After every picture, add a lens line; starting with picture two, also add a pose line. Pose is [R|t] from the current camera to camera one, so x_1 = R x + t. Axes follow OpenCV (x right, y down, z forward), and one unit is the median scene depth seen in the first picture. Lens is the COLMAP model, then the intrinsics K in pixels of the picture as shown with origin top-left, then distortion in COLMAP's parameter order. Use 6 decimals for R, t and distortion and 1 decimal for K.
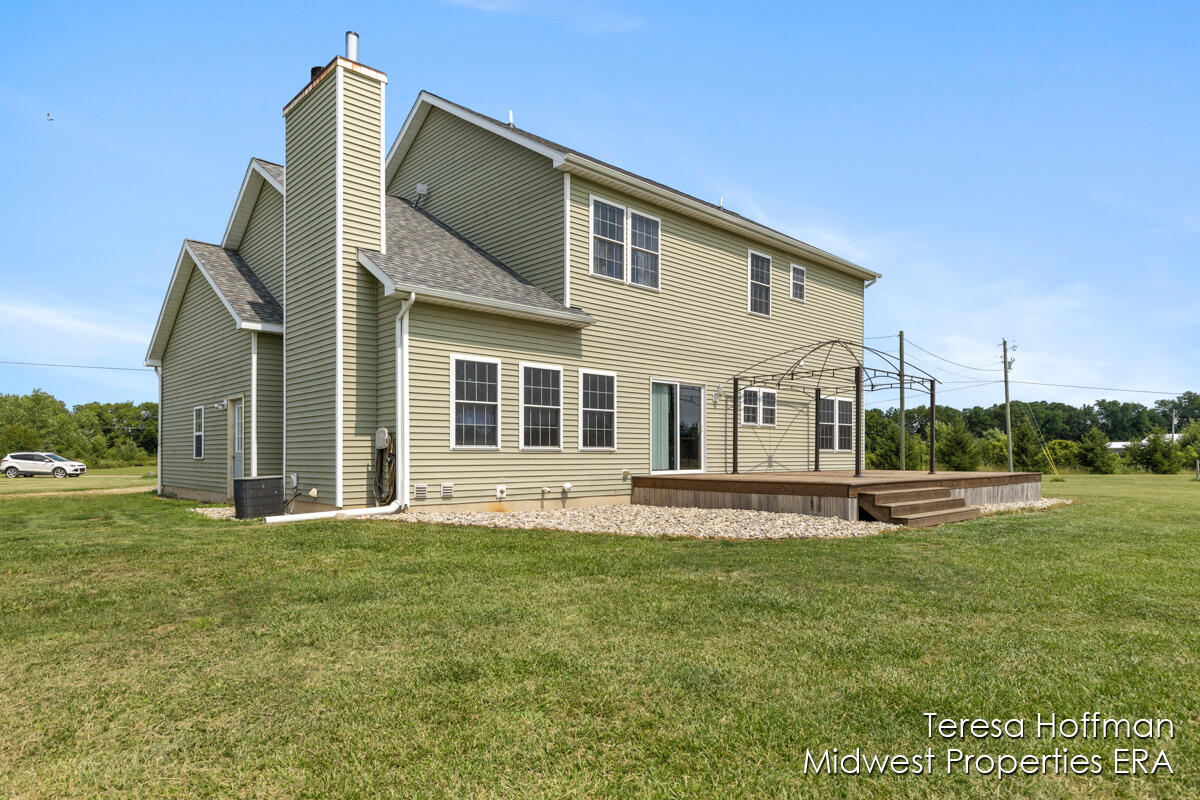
lens RADIAL K [[705.5, 0, 612.5], [0, 705.5, 445.4], [0, 0, 1]] dist [0.004465, 0.000782]
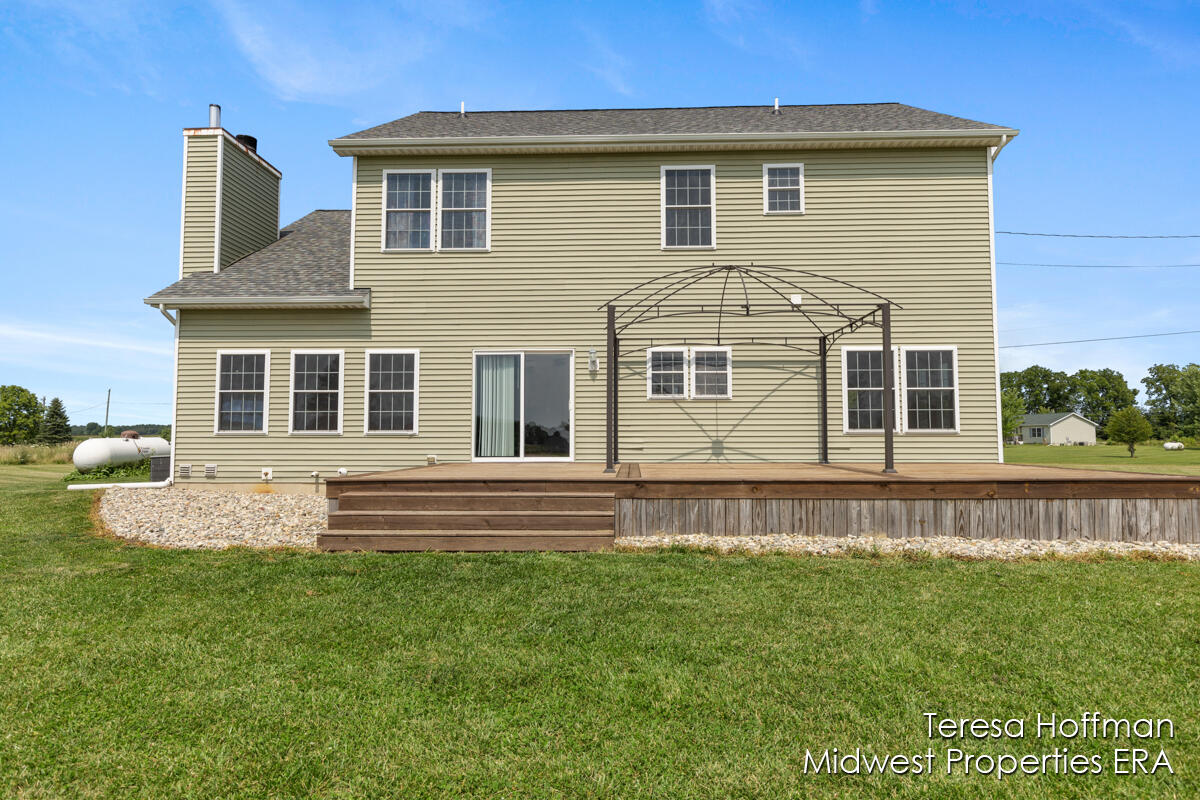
lens RADIAL K [[556.1, 0, 602.4], [0, 556.1, 408.2], [0, 0, 1]] dist [-0.002082, -0.000207]
pose [[0.703116, -0.039435, -0.709981, 0.600064], [0.011181, 0.998951, -0.044412, 0.007283], [0.710987, 0.023289, 0.702819, 0.580562]]
